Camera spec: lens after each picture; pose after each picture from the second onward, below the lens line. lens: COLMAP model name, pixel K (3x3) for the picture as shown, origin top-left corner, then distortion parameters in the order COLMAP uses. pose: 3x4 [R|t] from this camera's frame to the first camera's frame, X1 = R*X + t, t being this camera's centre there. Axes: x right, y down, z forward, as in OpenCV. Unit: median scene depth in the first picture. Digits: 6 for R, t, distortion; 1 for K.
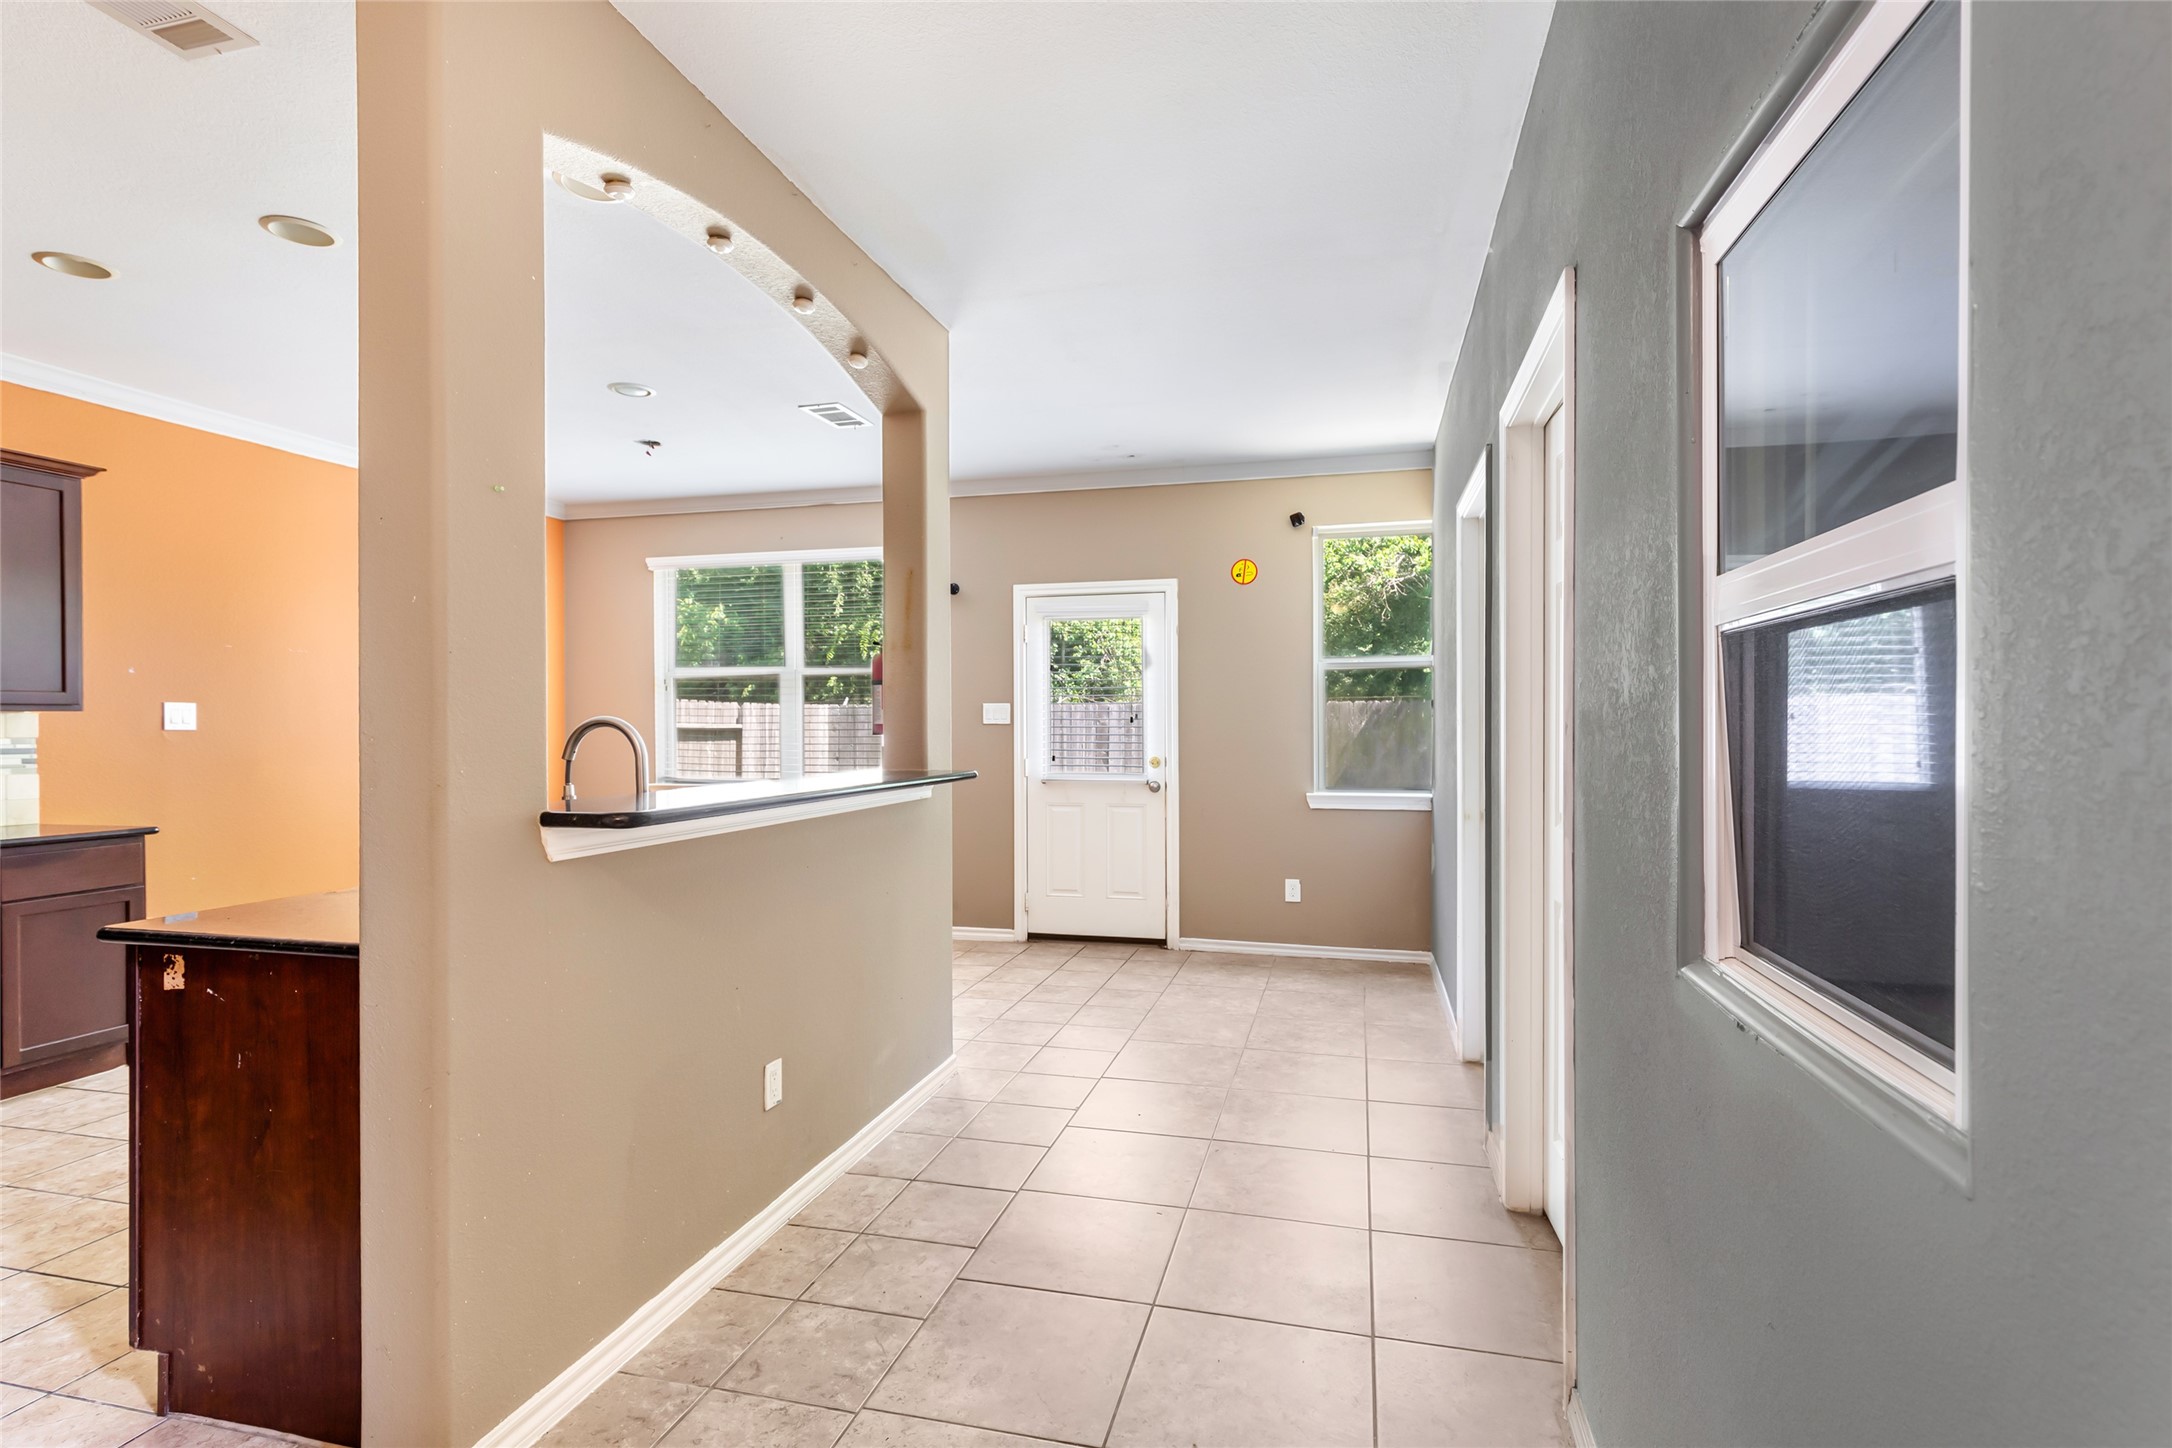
lens RADIAL K [[1019.9, 0, 1118.7], [0, 1019.9, 730.2], [0, 0, 1]] dist [0.003291, 0.000746]
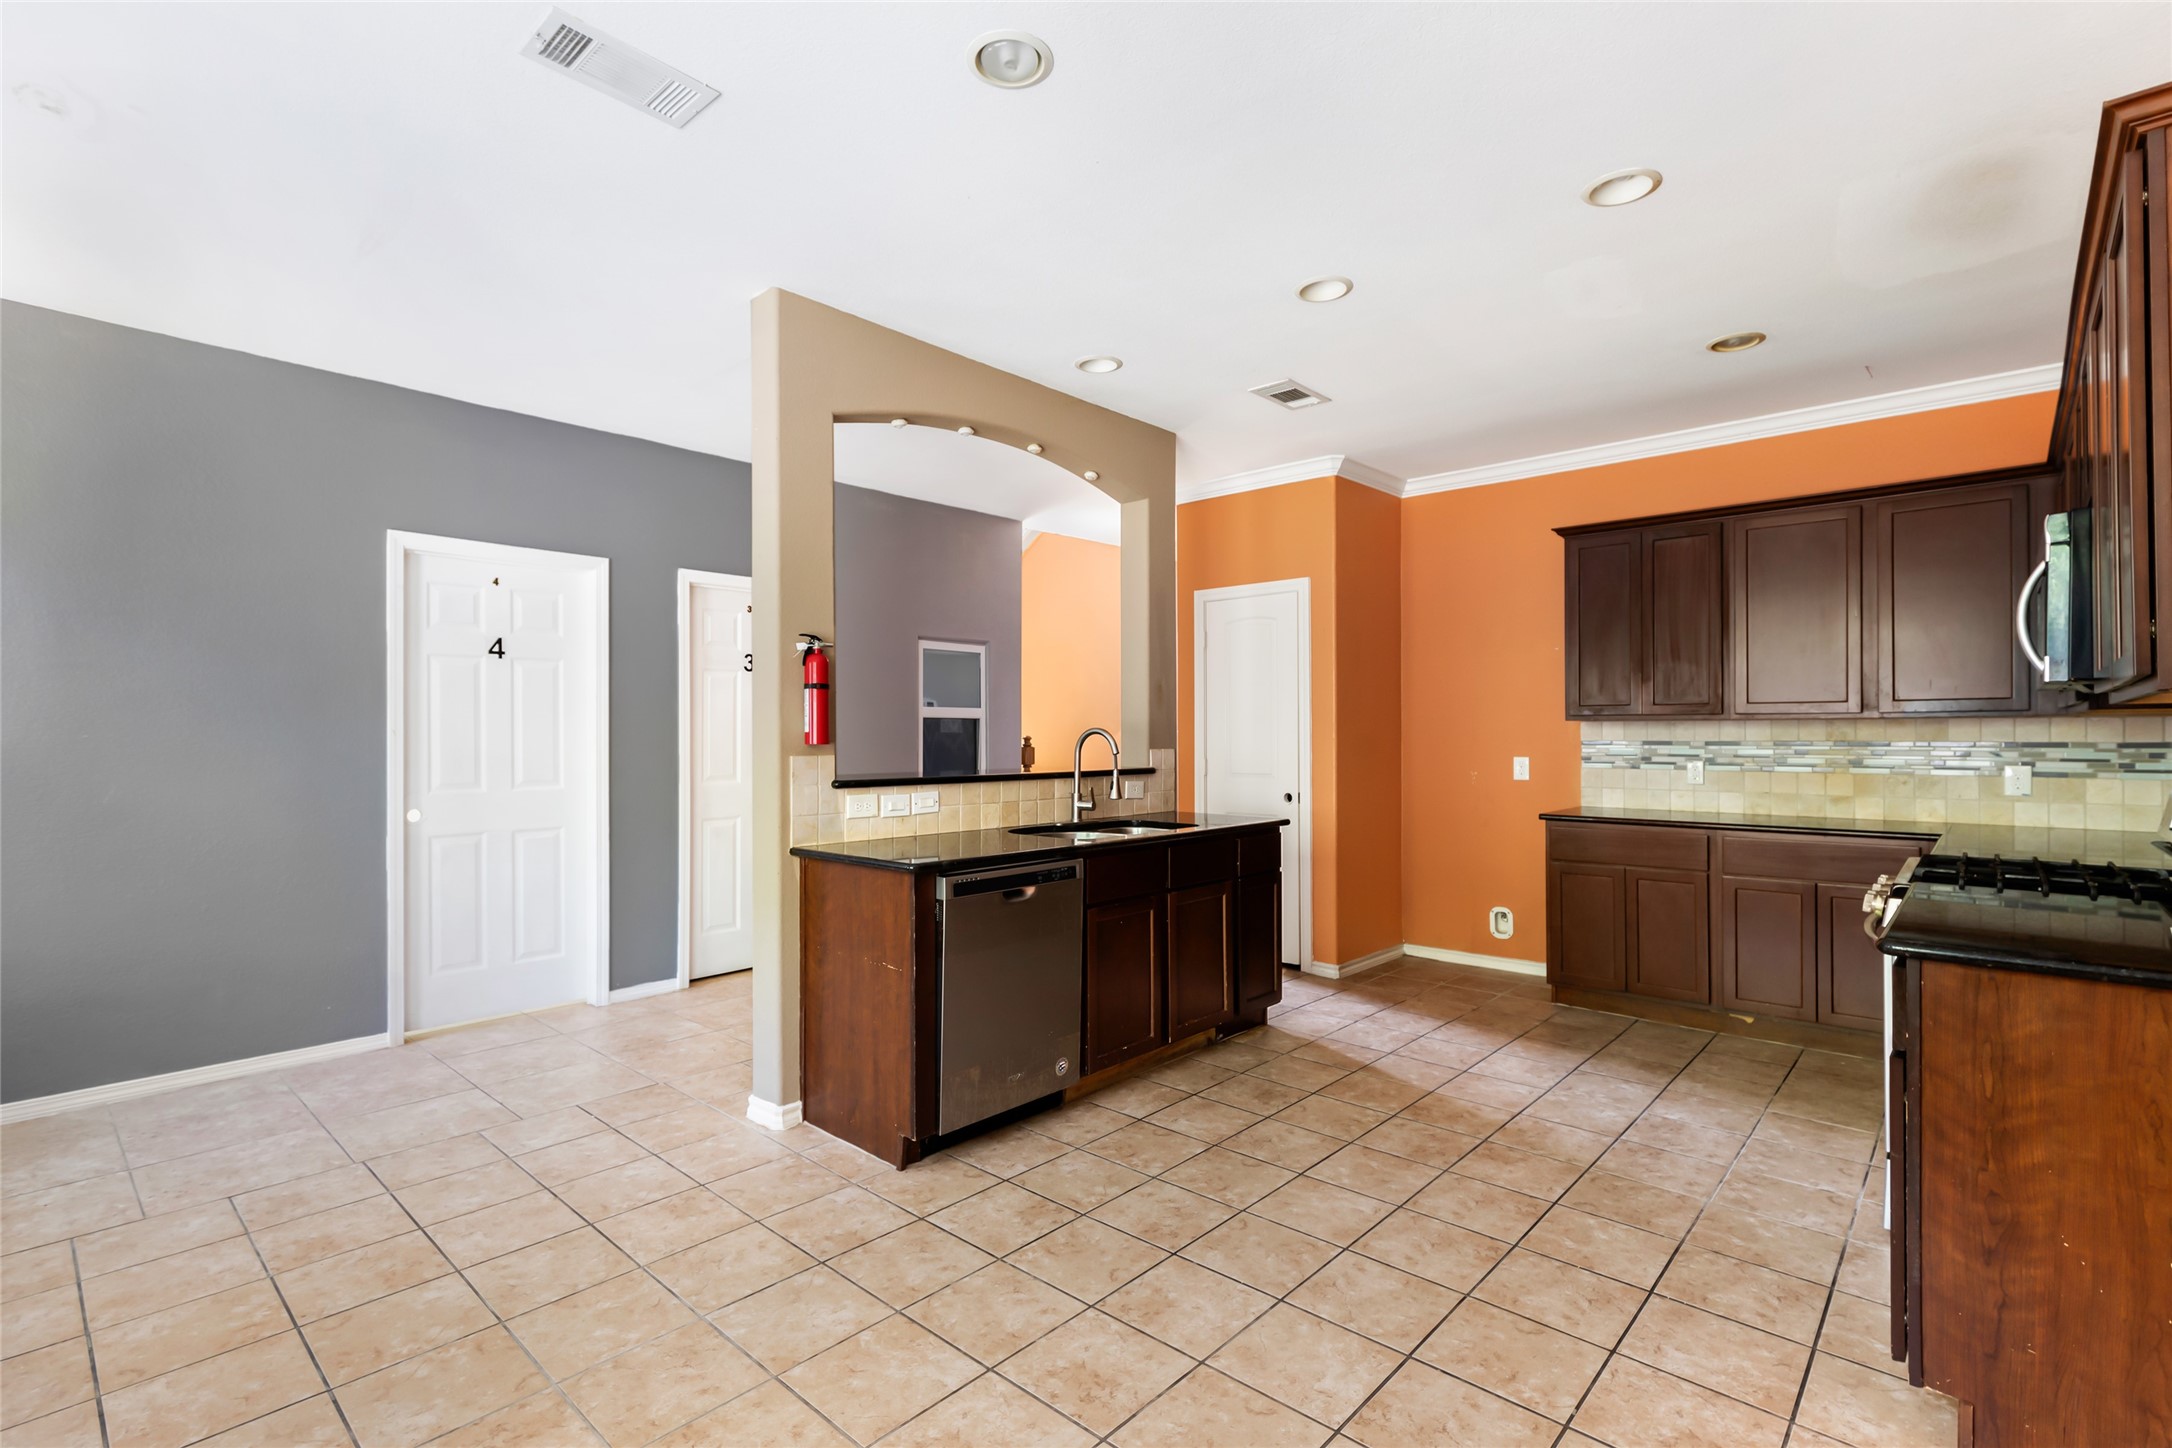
lens RADIAL K [[981.5, 0, 1064.4], [0, 981.5, 724.6], [0, 0, 1]] dist [0.000838, -0.000125]
pose [[-0.865674, 0.009183, 0.500524, -0.693805], [0.006338, 0.999953, -0.007385, -0.004407], [-0.500568, -0.003220, -0.865691, 1.331329]]
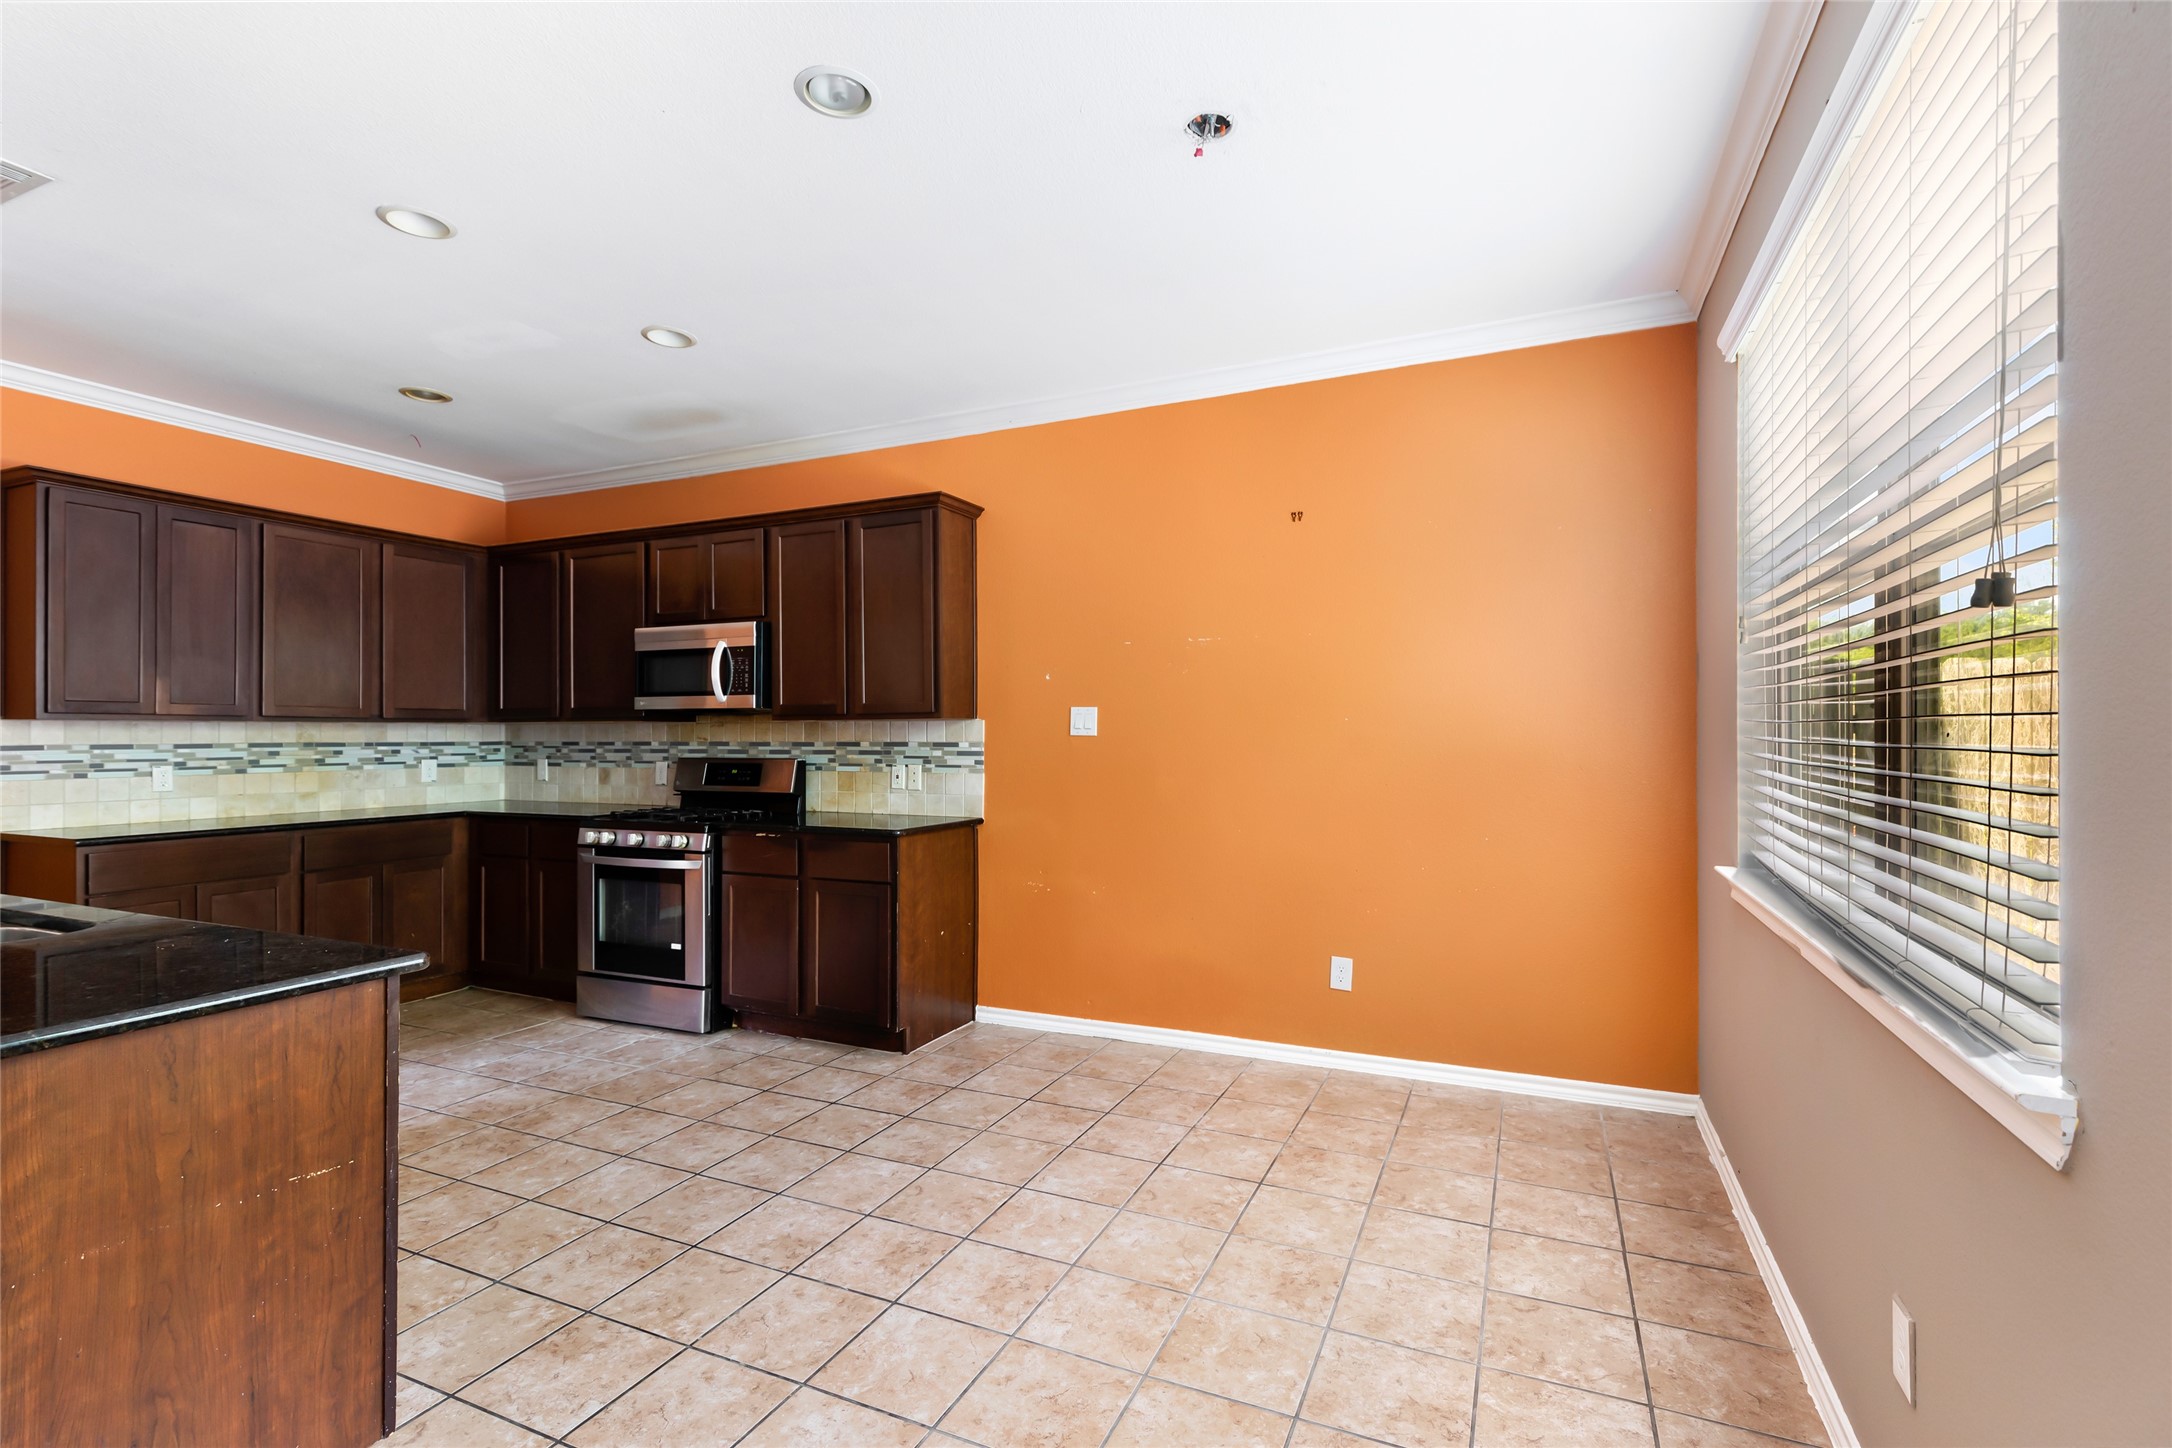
lens RADIAL K [[975.8, 0, 1111.1], [0, 975.8, 730.2], [0, 0, 1]] dist [0.013862, -0.008993]
pose [[-0.188092, 0.000173, -0.982151, 0.004180], [-0.001999, 0.999998, 0.000559, -0.005993], [0.982149, 0.002068, -0.188091, 1.168145]]
